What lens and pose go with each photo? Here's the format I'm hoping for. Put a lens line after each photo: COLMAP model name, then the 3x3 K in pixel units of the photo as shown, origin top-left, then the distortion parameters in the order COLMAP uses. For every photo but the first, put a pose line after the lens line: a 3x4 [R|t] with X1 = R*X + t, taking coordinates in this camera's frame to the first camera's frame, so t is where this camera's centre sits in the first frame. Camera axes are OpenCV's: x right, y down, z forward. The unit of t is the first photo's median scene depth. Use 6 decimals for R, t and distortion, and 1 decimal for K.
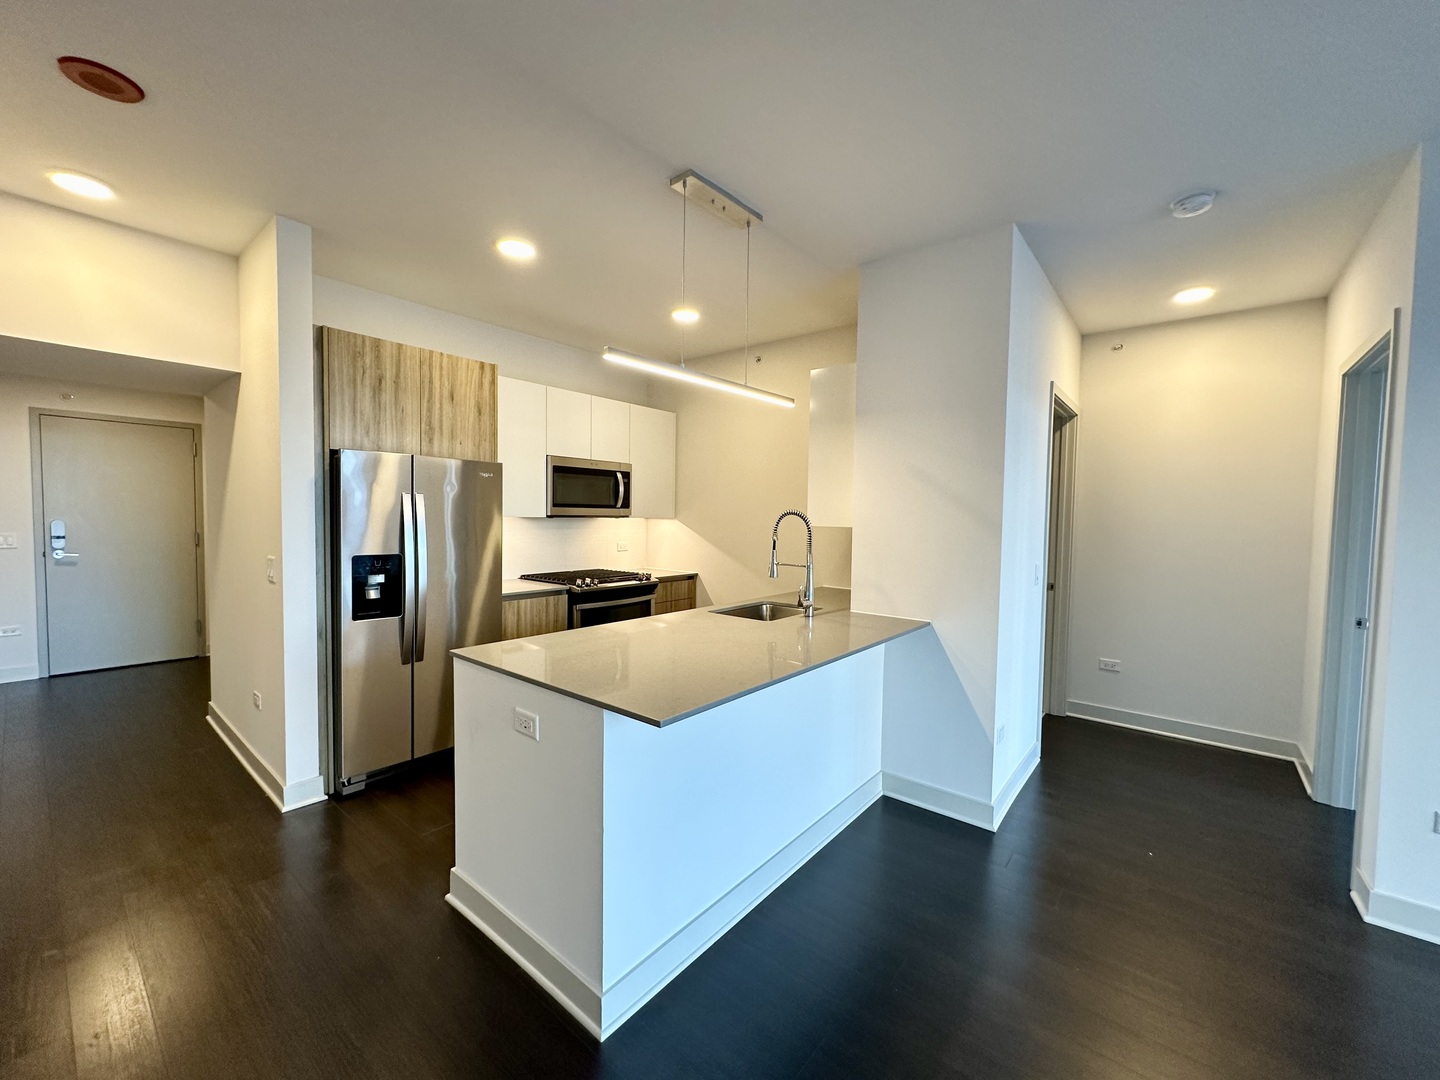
lens RADIAL K [[571.6, 0, 716.6], [0, 571.6, 543.6], [0, 0, 1]] dist [-0.000069, -0.000059]
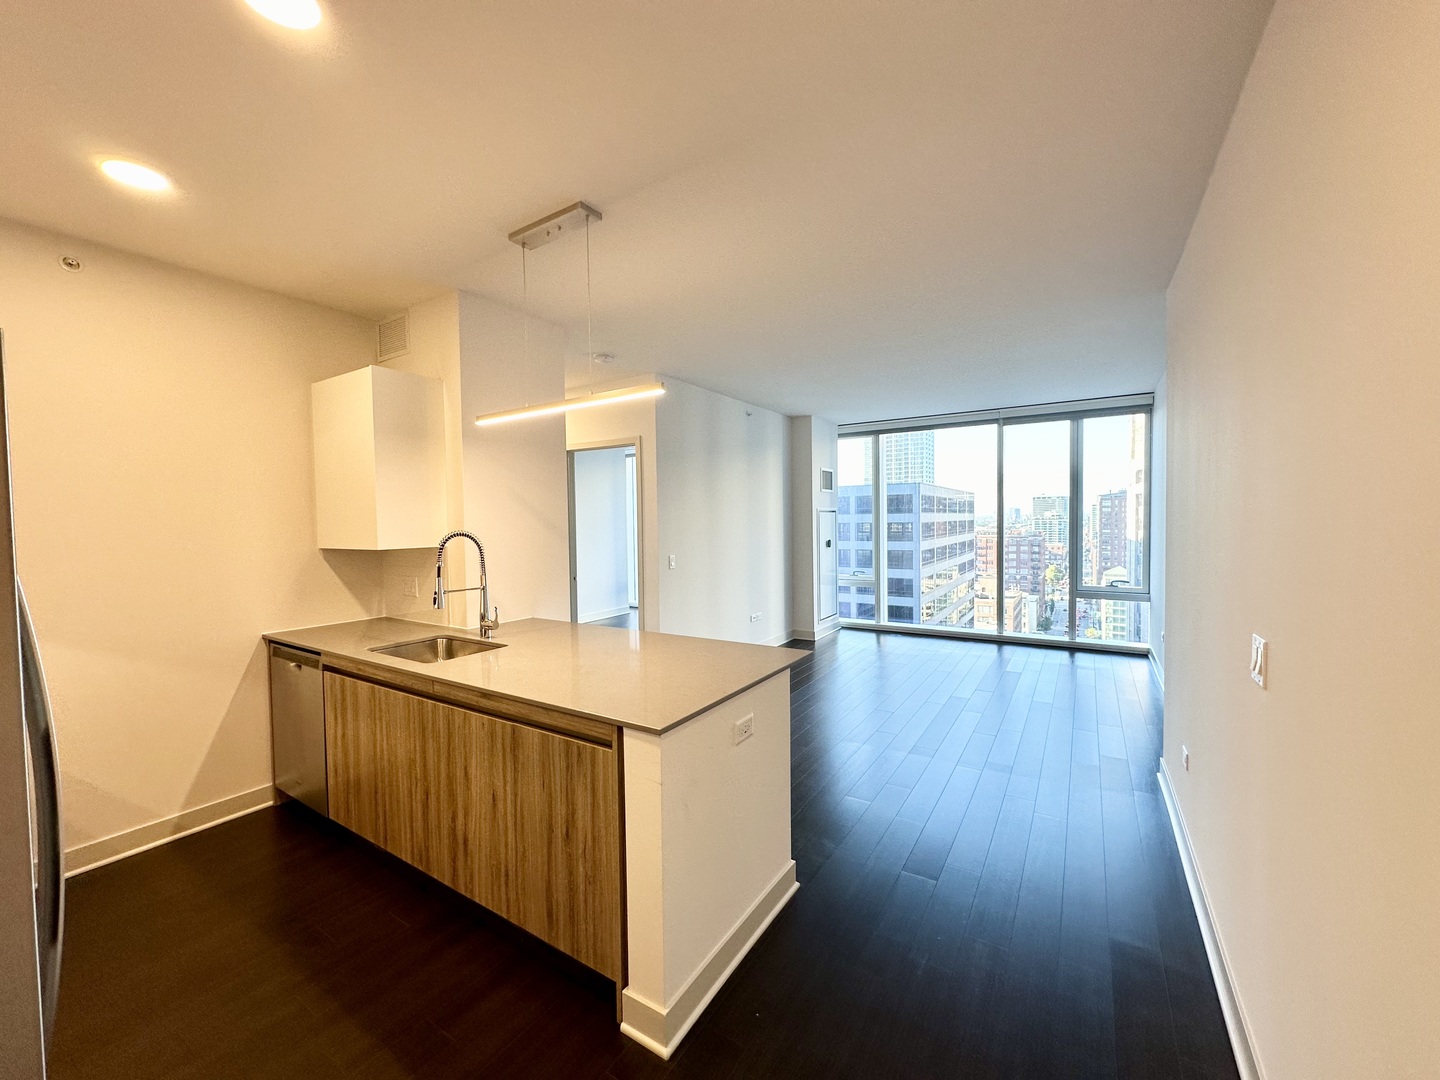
lens RADIAL K [[575.7, 0, 721.6], [0, 575.7, 539.1], [0, 0, 1]] dist [0.000647, 0.000144]
pose [[-0.123497, -0.048854, 0.991142, -0.869603], [0.060915, 0.996531, 0.056710, -0.074825], [-0.990474, 0.067379, -0.120093, 0.703436]]
